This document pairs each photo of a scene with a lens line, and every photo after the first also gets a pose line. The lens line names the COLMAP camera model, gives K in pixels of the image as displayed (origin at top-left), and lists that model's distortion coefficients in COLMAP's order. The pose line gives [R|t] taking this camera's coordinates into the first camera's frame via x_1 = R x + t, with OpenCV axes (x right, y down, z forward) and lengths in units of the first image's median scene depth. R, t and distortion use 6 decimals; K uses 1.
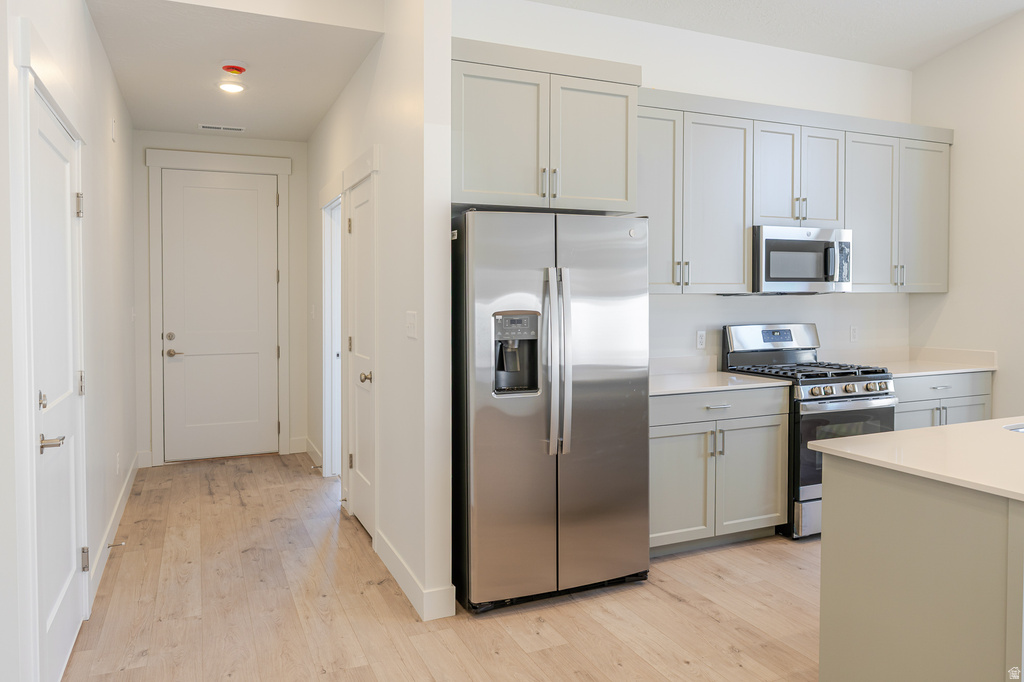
lens RADIAL K [[733.8, 0, 512.6], [0, 733.8, 293.7], [0, 0, 1]] dist [-0.009925, 0.008586]
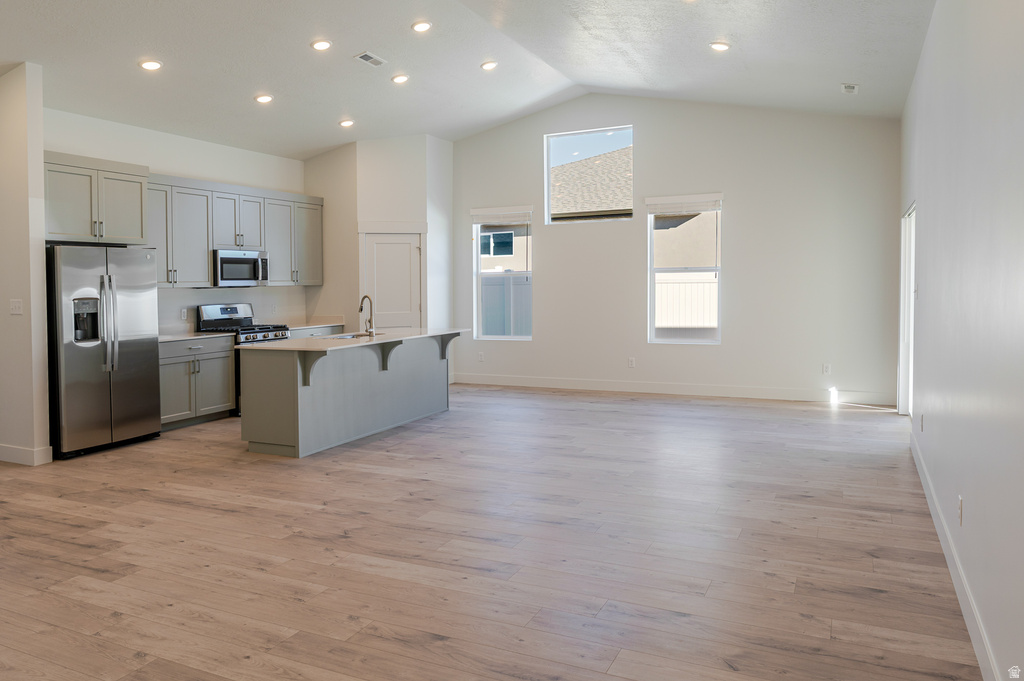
lens RADIAL K [[733.8, 0, 511.1], [0, 733.8, 304.8], [0, 0, 1]] dist [-0.009925, 0.008586]
pose [[0.771155, -0.027961, 0.636034, -0.278991], [0.012587, 0.999509, 0.028679, 0.000916], [-0.636524, -0.014111, 0.771128, -0.932507]]
